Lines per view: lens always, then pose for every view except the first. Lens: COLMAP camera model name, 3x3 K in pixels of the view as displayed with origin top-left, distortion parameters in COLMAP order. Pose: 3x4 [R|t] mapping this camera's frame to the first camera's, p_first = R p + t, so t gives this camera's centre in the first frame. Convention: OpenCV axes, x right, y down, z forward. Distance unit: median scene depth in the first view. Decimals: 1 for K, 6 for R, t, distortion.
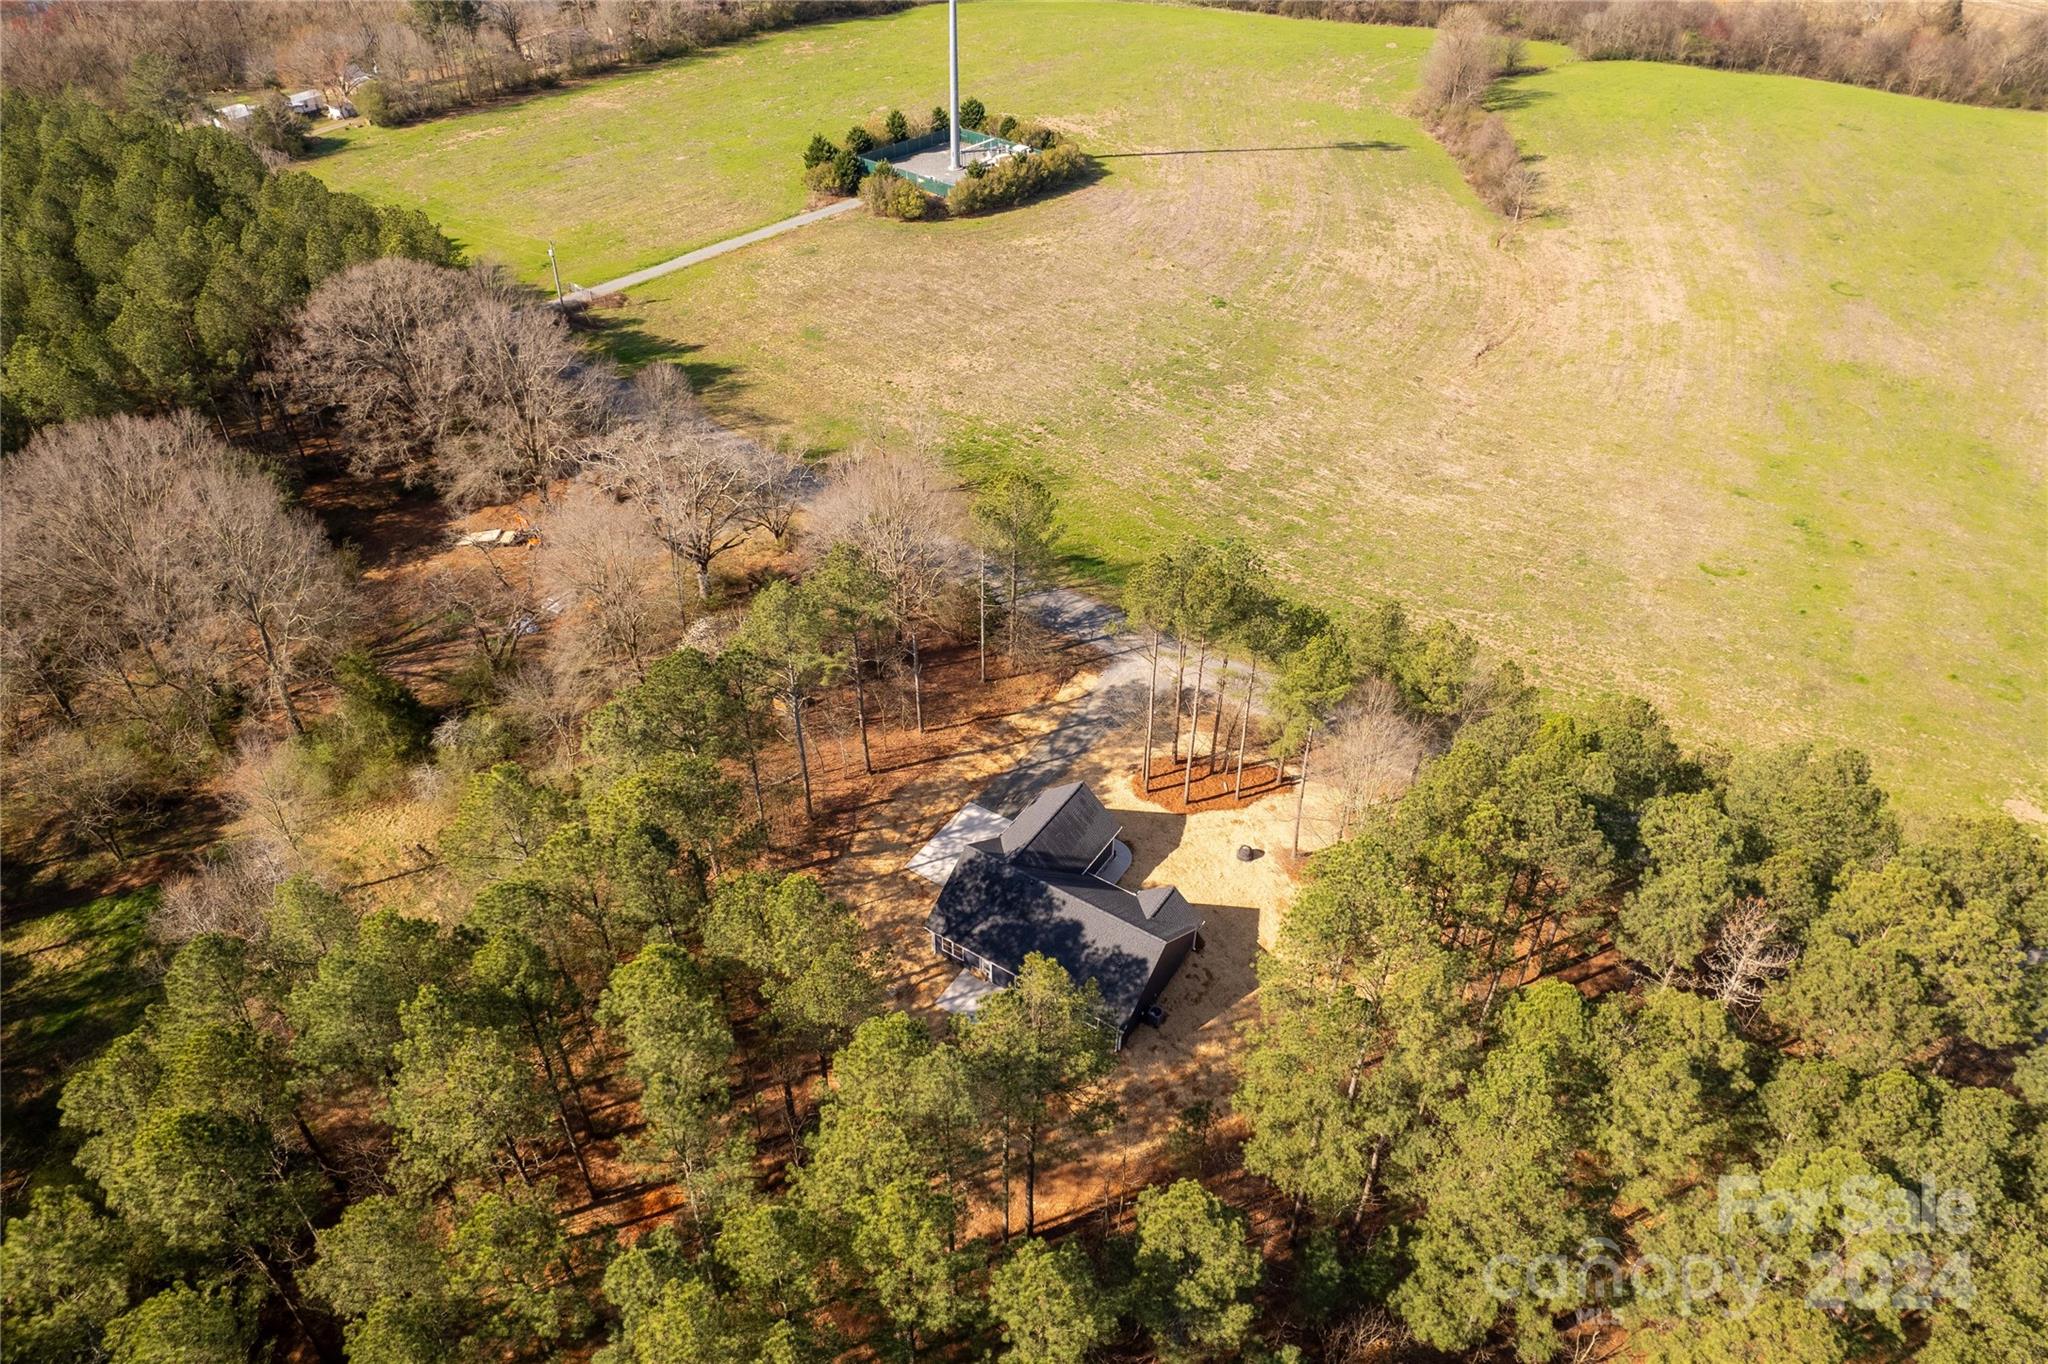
lens RADIAL K [[1334.2, 0, 1007.0], [0, 1334.2, 746.4], [0, 0, 1]] dist [-0.027909, 0.003927]
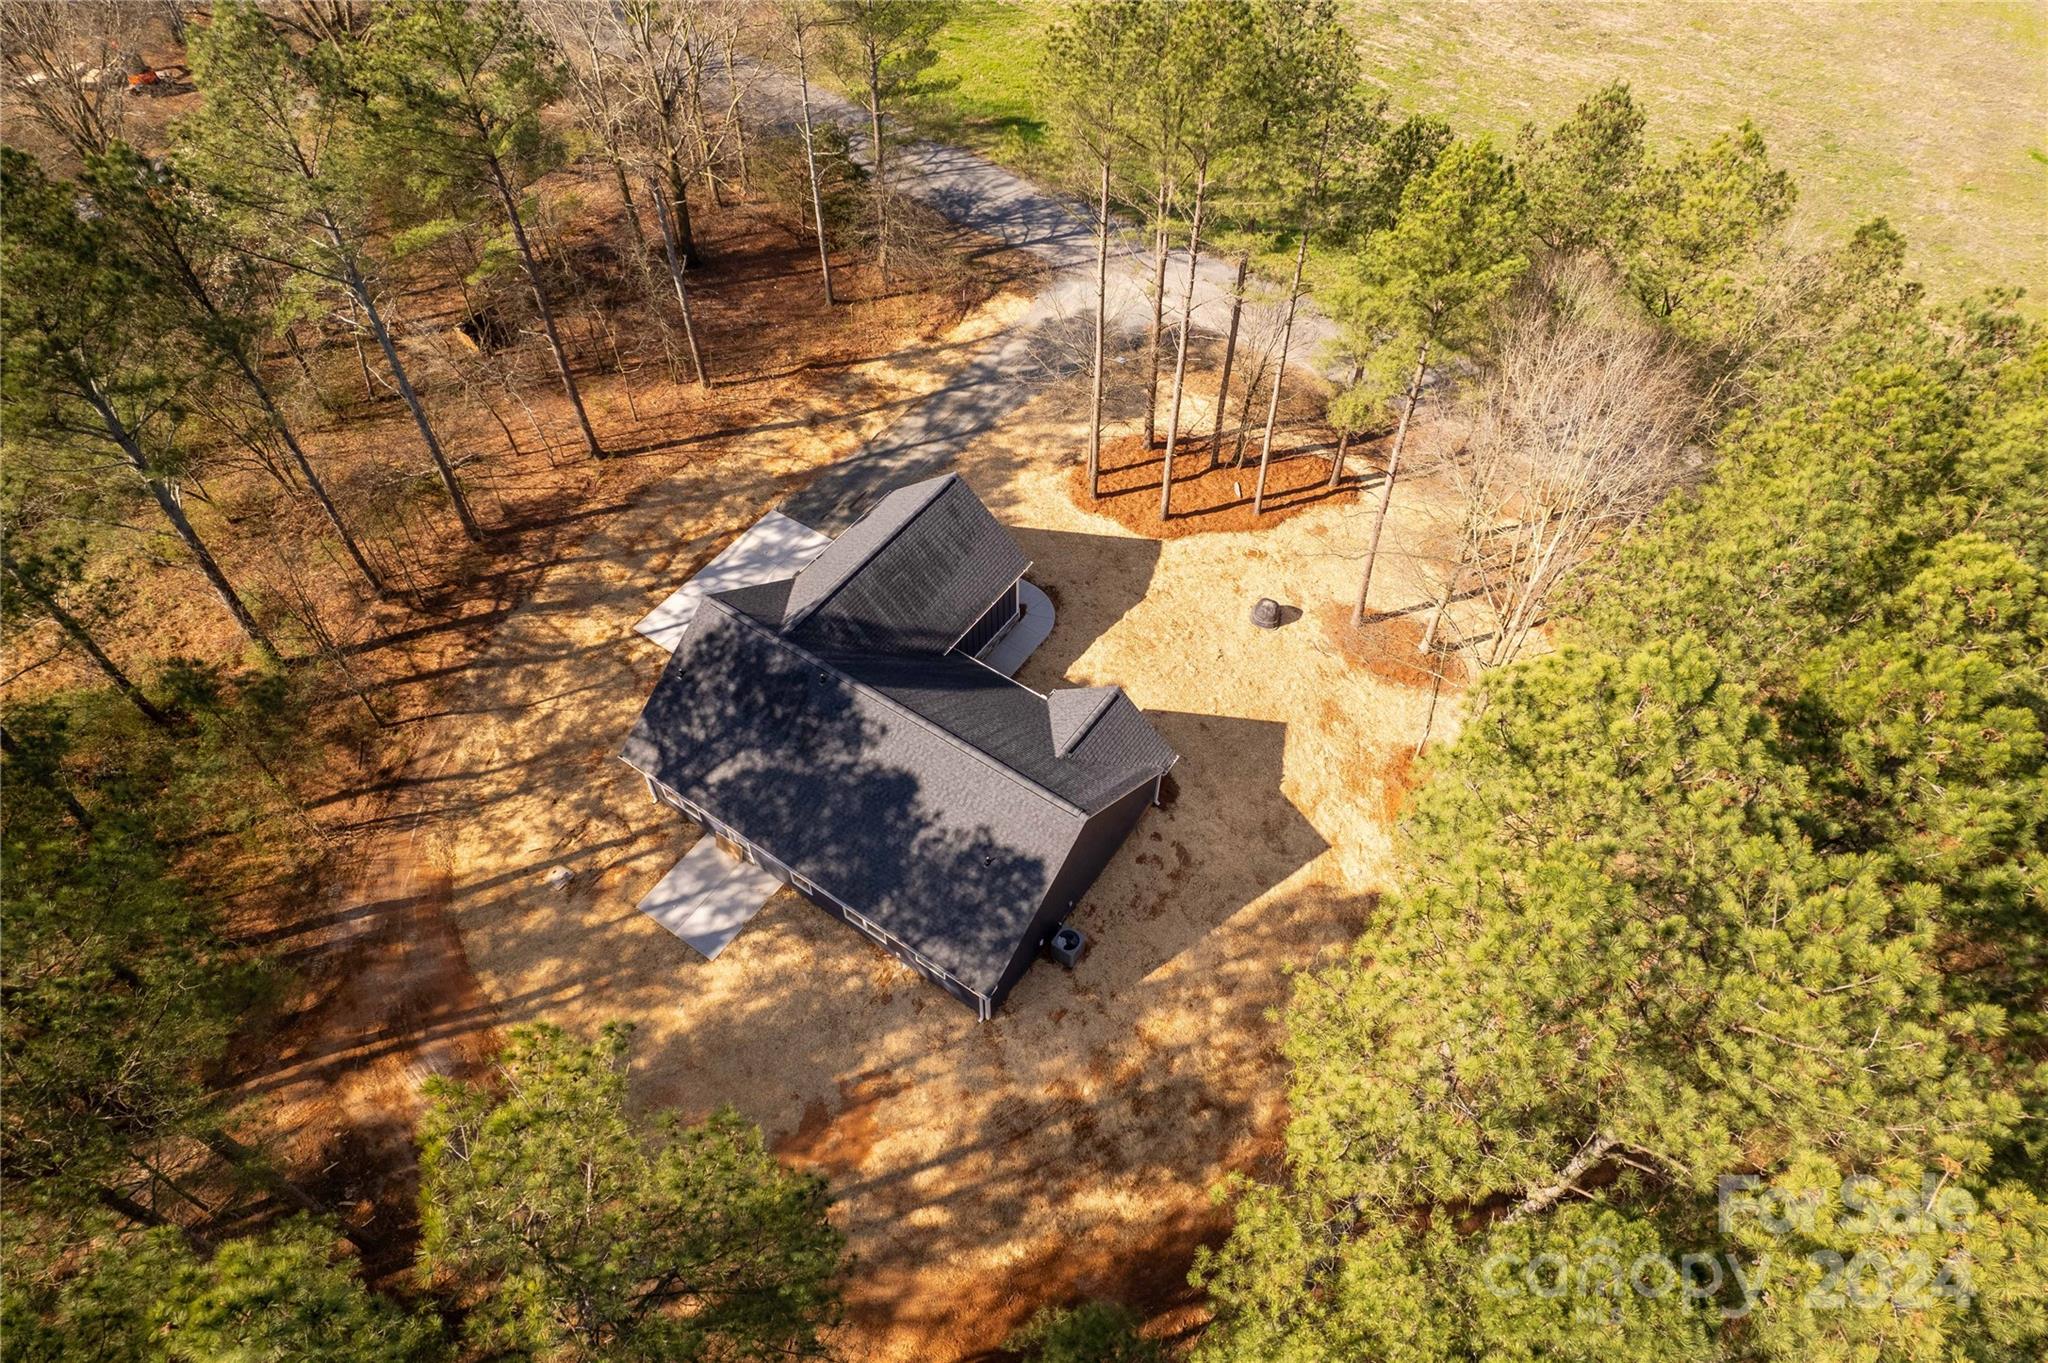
lens RADIAL K [[1325.8, 0, 1004.4], [0, 1325.8, 681.5], [0, 0, 1]] dist [-0.002529, 0.000027]
pose [[0.999578, 0.026580, -0.011724, 0.077825], [-0.024172, 0.984821, 0.171883, 0.012871], [0.016114, -0.171527, 0.985048, 0.446200]]
